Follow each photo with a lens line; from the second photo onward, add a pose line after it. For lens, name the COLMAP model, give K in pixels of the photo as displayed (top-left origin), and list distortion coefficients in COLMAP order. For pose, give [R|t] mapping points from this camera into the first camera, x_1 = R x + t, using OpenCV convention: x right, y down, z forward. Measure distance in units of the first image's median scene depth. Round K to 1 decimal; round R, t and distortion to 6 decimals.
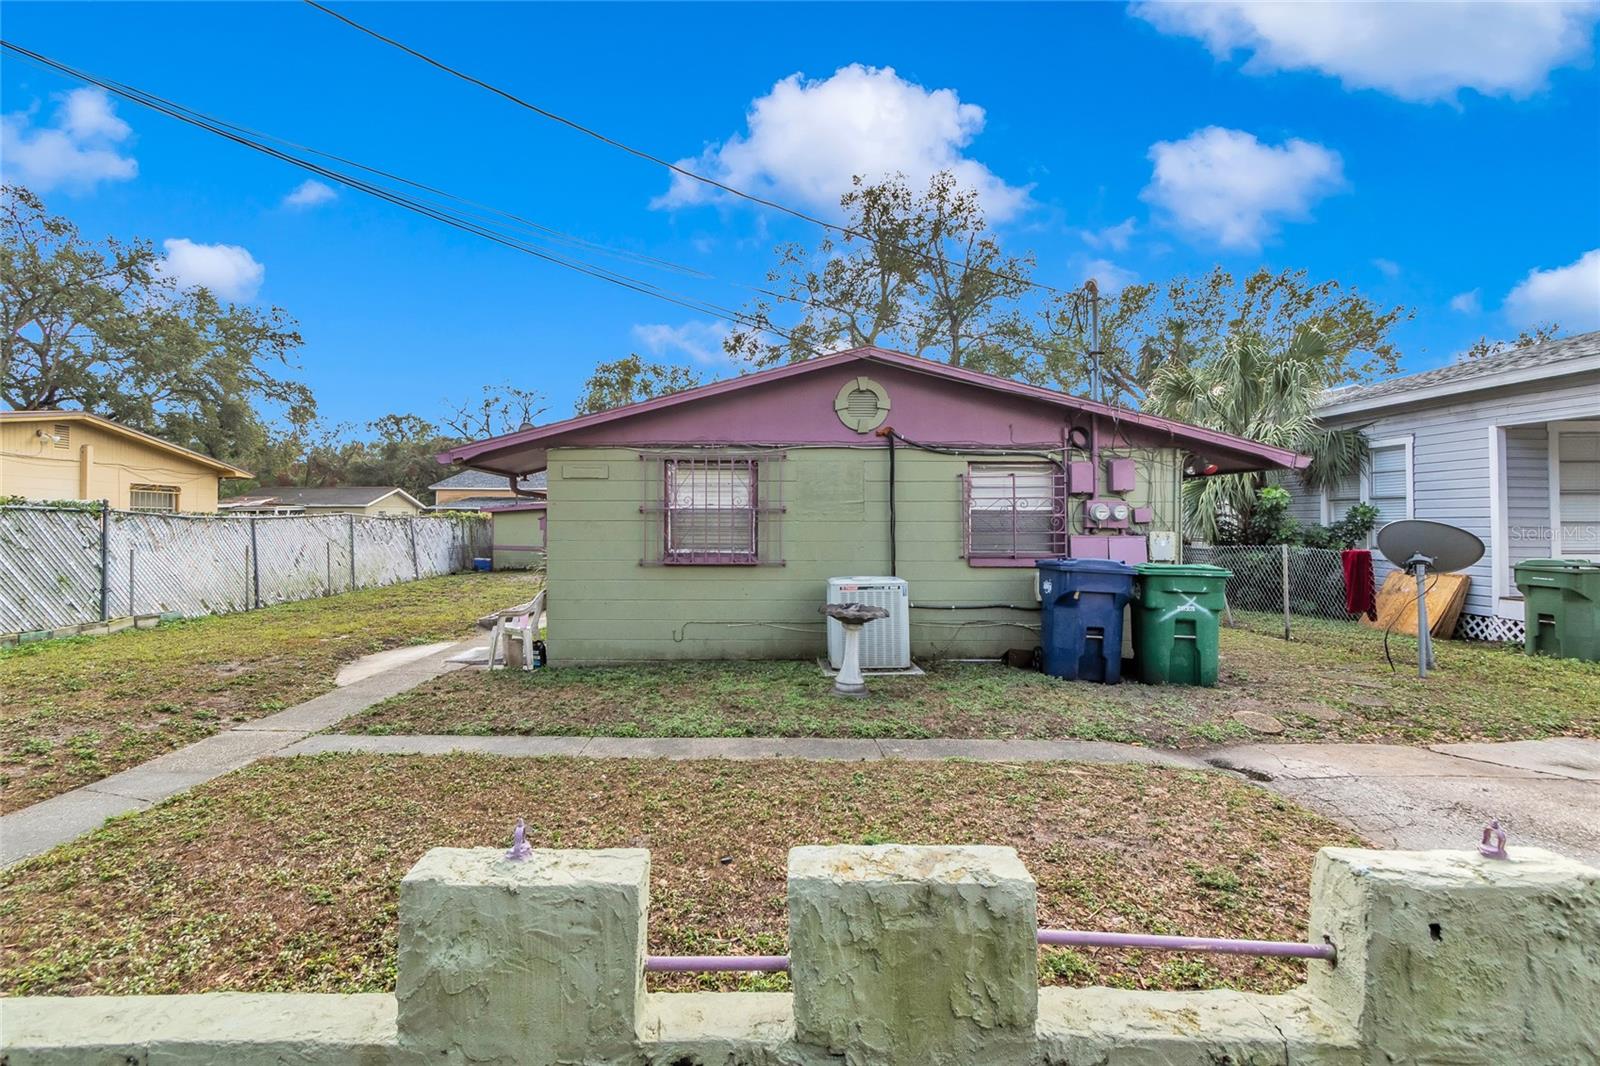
lens RADIAL K [[769.7, 0, 761.6], [0, 769.7, 508.5], [0, 0, 1]] dist [0.004020, -0.000796]
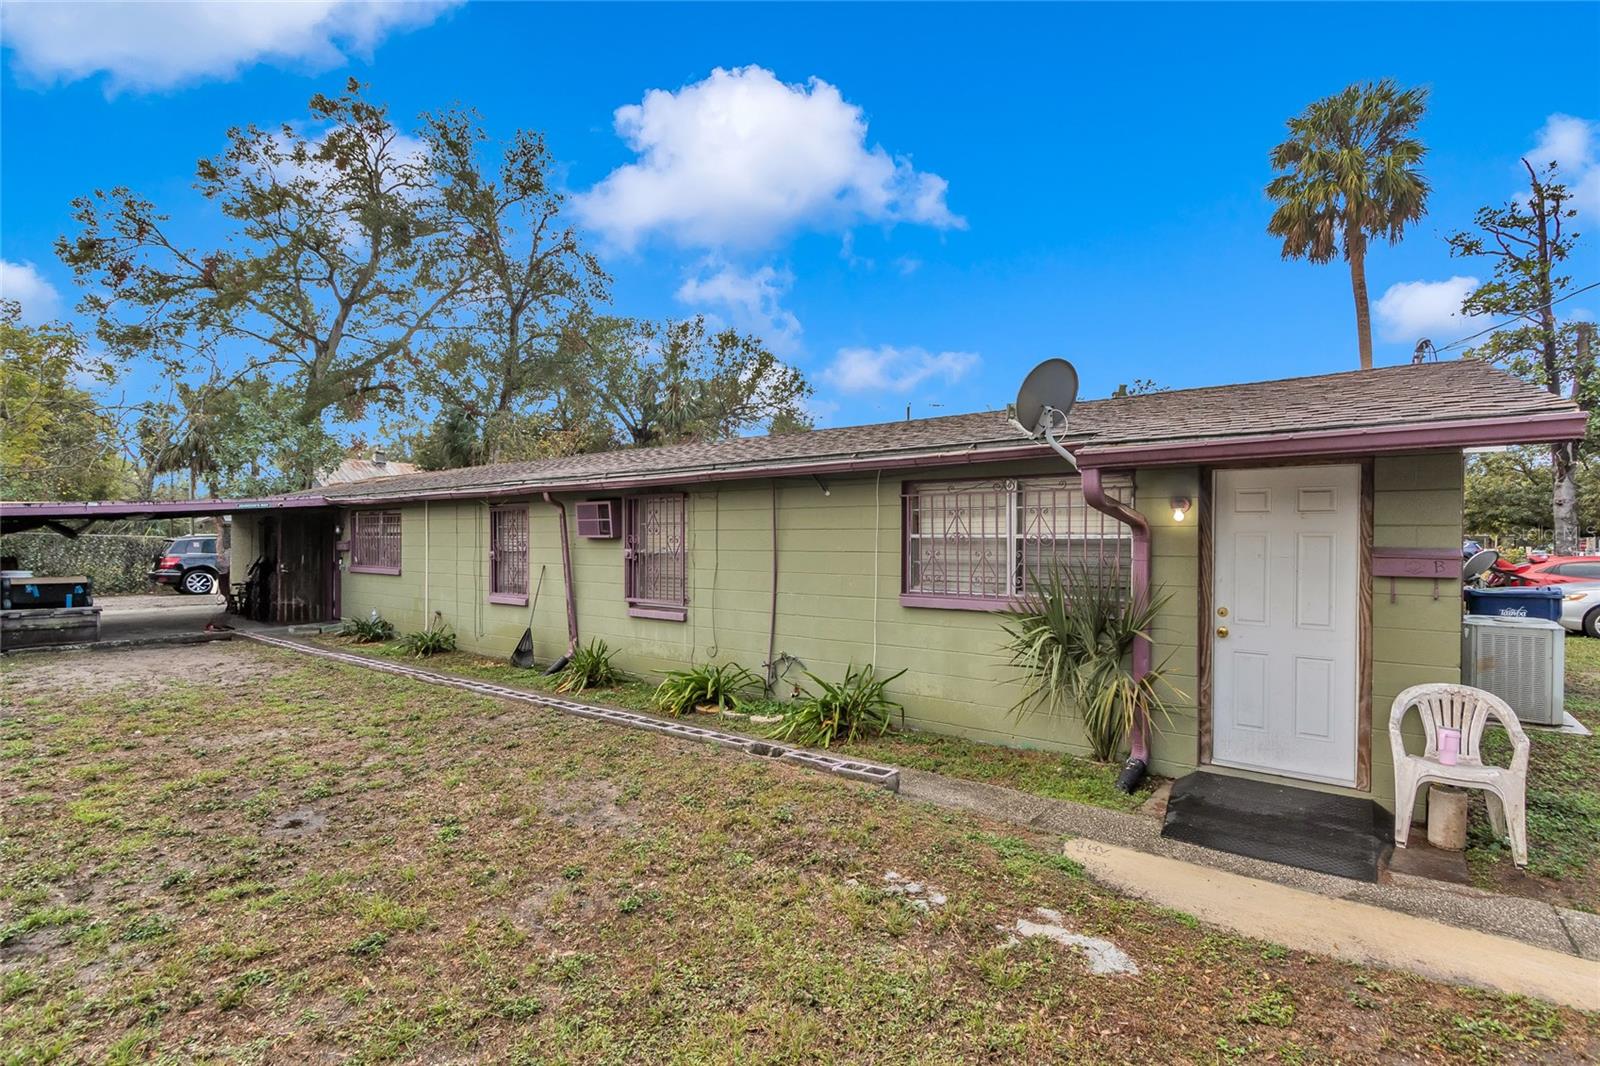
lens RADIAL K [[751.9, 0, 789.8], [0, 751.9, 535.2], [0, 0, 1]] dist [0.007993, -0.000723]
pose [[0.607367, 0.009490, 0.794365, -0.849892], [-0.017828, 0.999840, 0.001687, 0.004516], [-0.794221, -0.015187, 0.607439, 0.889541]]
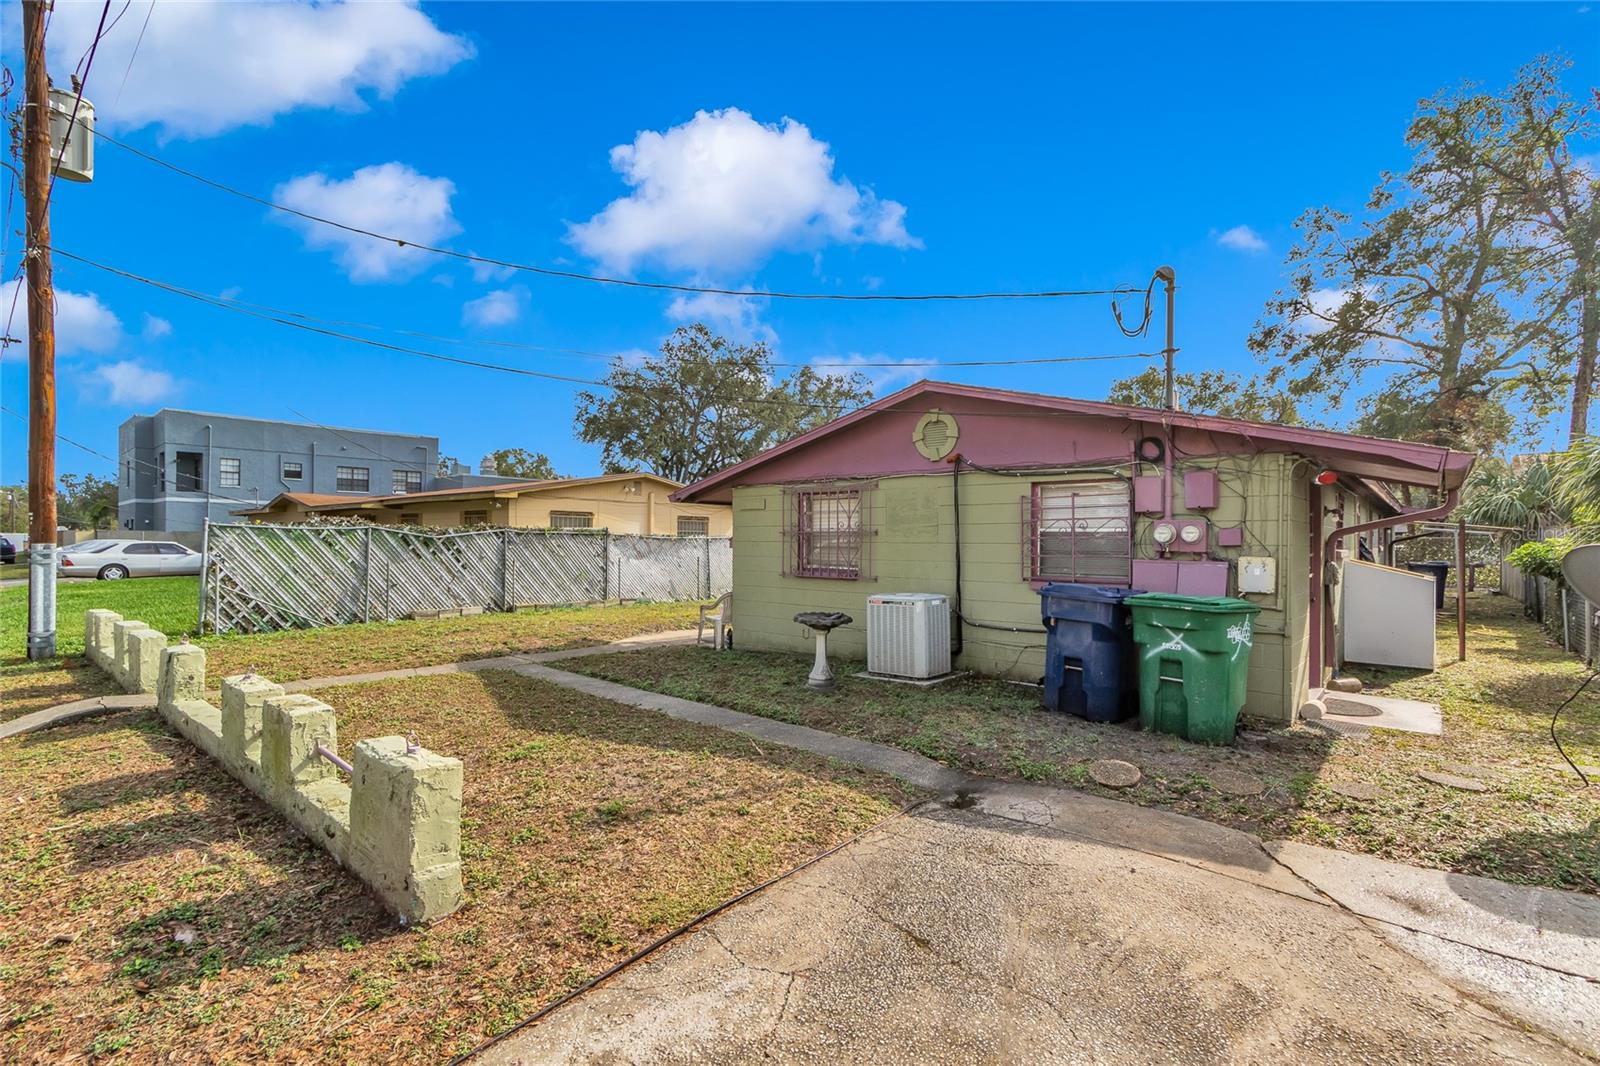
lens RADIAL K [[733.2, 0, 789.0], [0, 733.2, 525.8], [0, 0, 1]] dist [0.007510, -0.000693]
pose [[0.750510, -0.010470, -0.660776, 0.551491], [0.007755, 0.999945, -0.007036, -0.001088], [0.660814, 0.000156, 0.750550, 0.077674]]
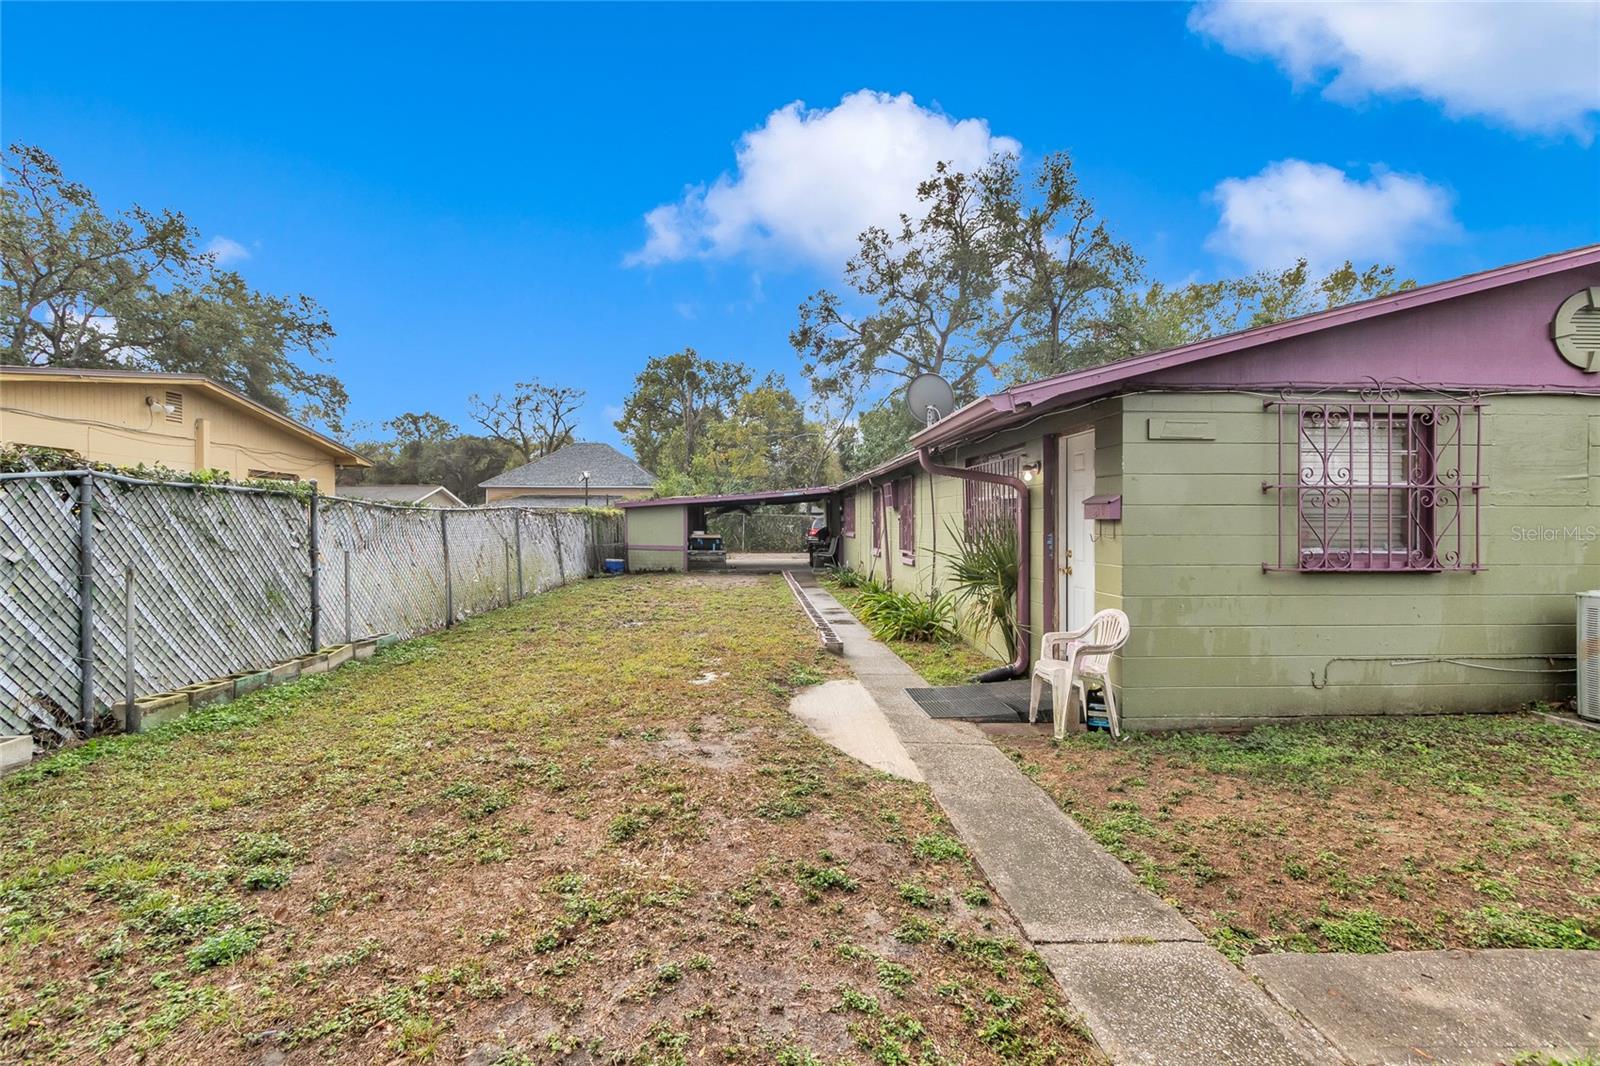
lens RADIAL K [[733.2, 0, 789.0], [0, 733.2, 525.8], [0, 0, 1]] dist [0.007510, -0.000693]
pose [[0.998581, -0.001108, 0.053240, -0.500949], [-0.000059, 0.999760, 0.021905, 0.016801], [-0.053251, -0.021877, 0.998341, 0.335433]]
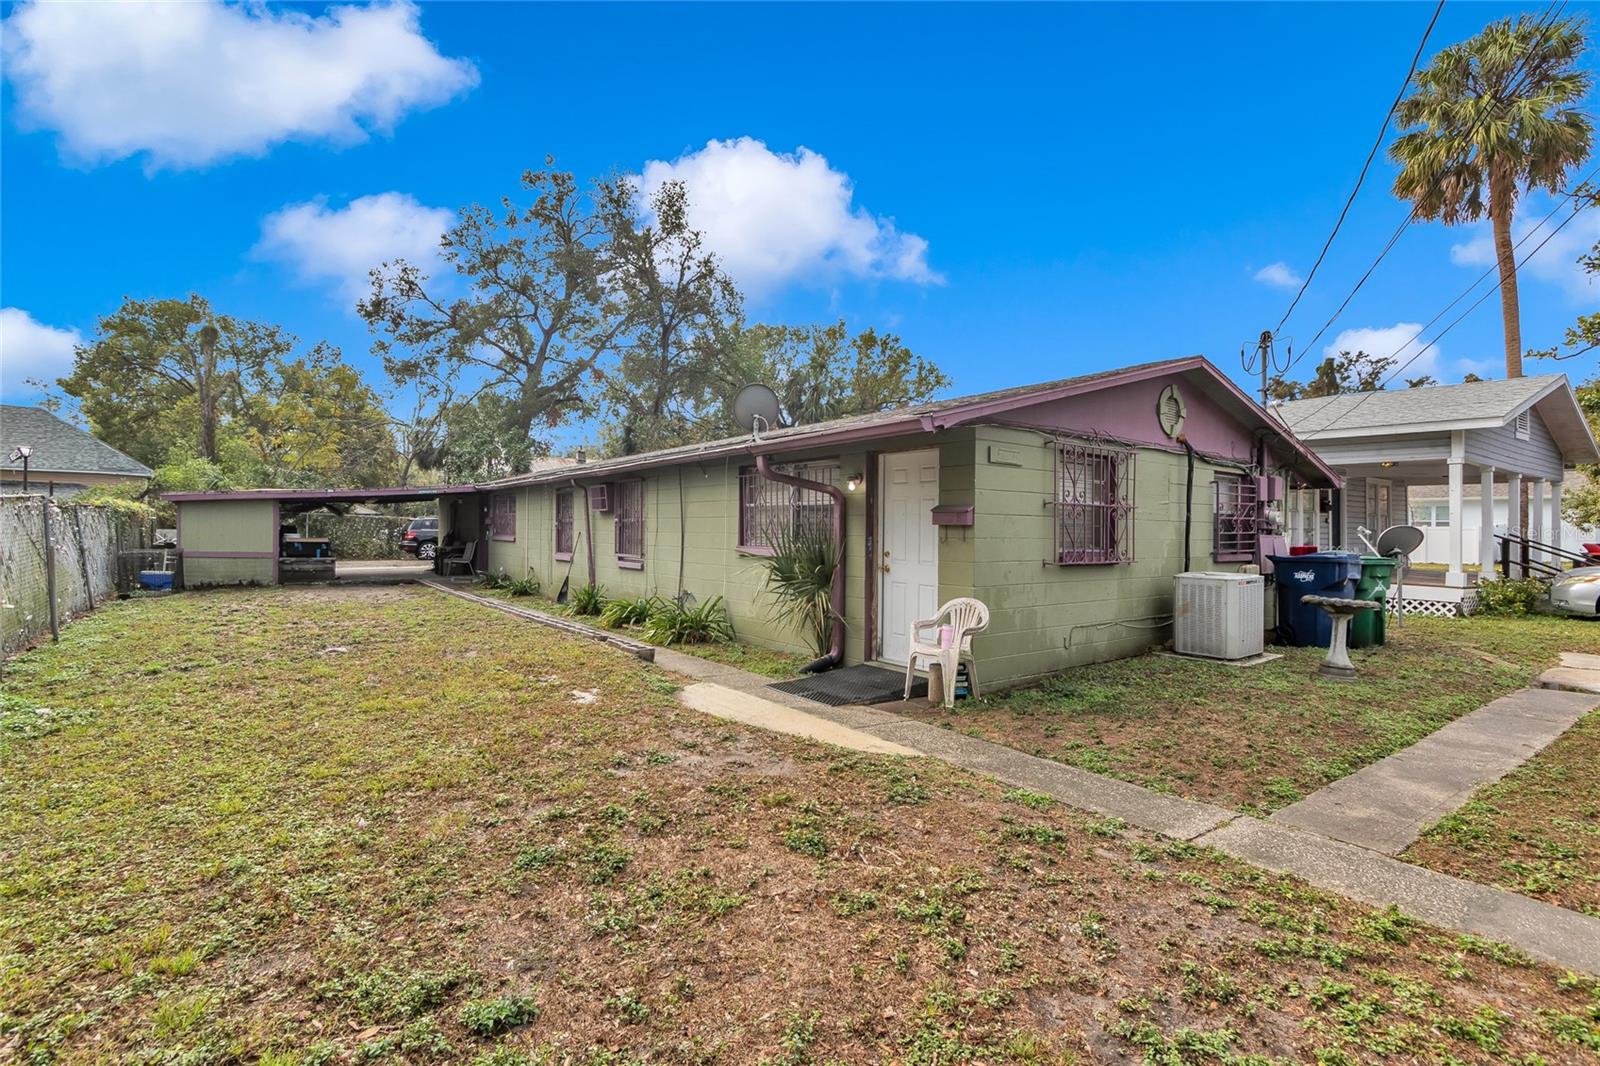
lens RADIAL K [[733.2, 0, 789.0], [0, 733.2, 525.8], [0, 0, 1]] dist [0.007510, -0.000693]
pose [[0.798655, 0.012816, 0.601652, -0.758496], [-0.022011, 0.999726, 0.007922, 0.022585], [-0.601386, -0.019570, 0.798719, 0.425445]]
